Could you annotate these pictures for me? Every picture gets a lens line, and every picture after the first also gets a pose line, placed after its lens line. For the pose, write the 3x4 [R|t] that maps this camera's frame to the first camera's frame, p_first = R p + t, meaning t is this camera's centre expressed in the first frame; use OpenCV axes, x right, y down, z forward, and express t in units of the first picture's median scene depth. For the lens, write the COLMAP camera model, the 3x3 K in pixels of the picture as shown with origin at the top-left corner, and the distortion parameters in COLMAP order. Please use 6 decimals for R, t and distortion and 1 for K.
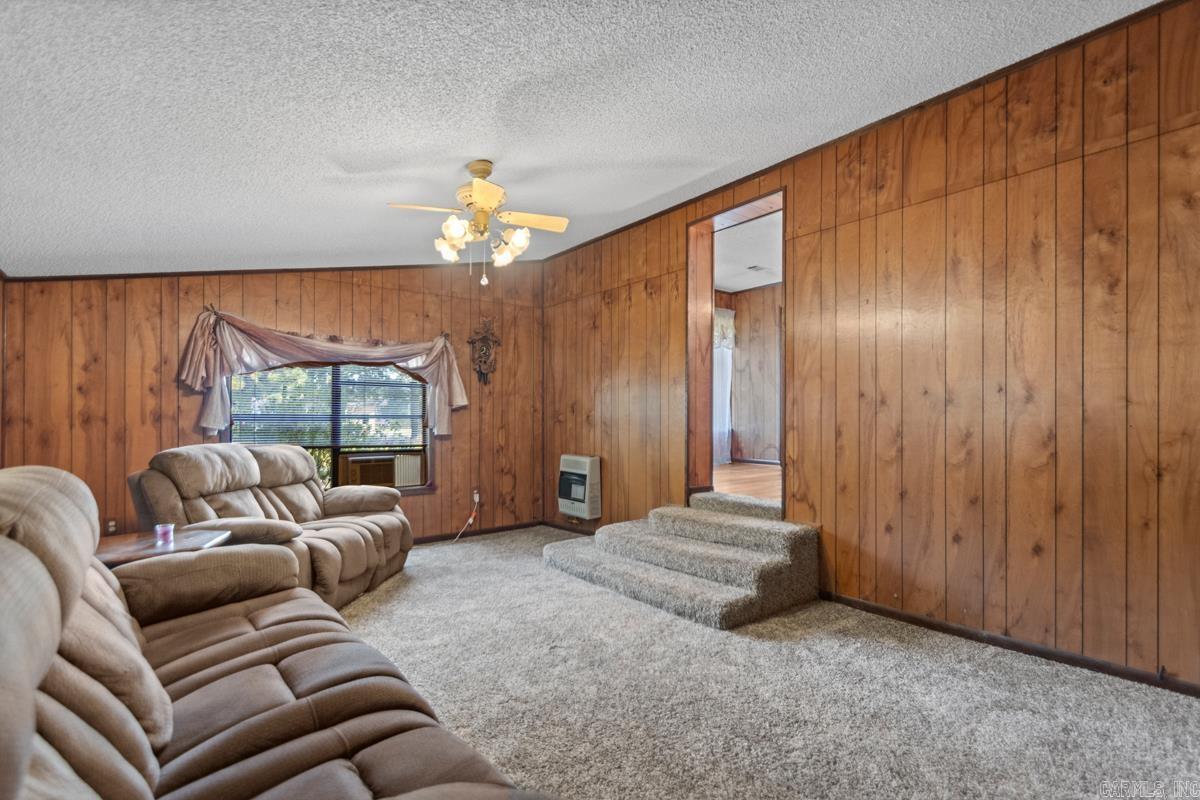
lens RADIAL K [[555.3, 0, 607.3], [0, 555.3, 401.3], [0, 0, 1]] dist [0.017923, -0.022246]
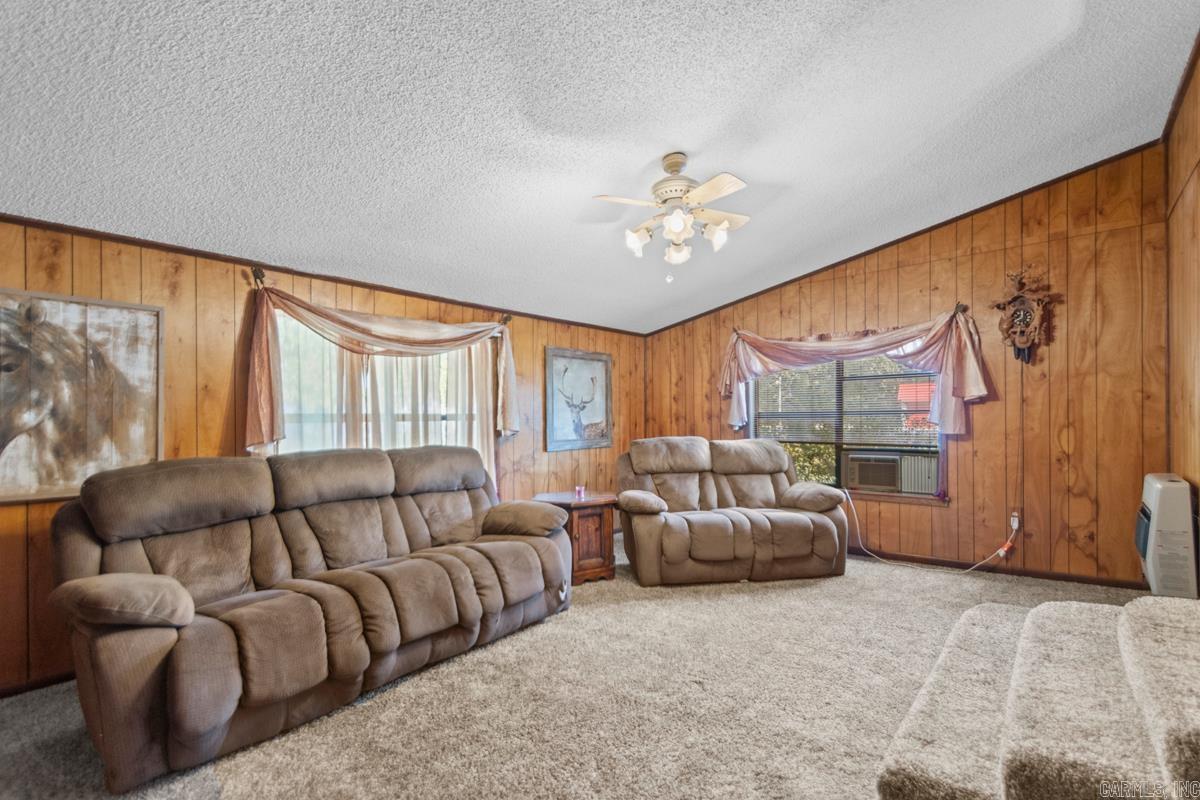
lens RADIAL K [[555.3, 0, 607.3], [0, 555.3, 401.3], [0, 0, 1]] dist [0.017923, -0.022246]
pose [[0.222862, -0.032080, -0.974322, 0.384162], [0.046113, 0.998687, -0.022334, 0.008904], [0.973759, -0.039952, 0.224048, 0.358841]]
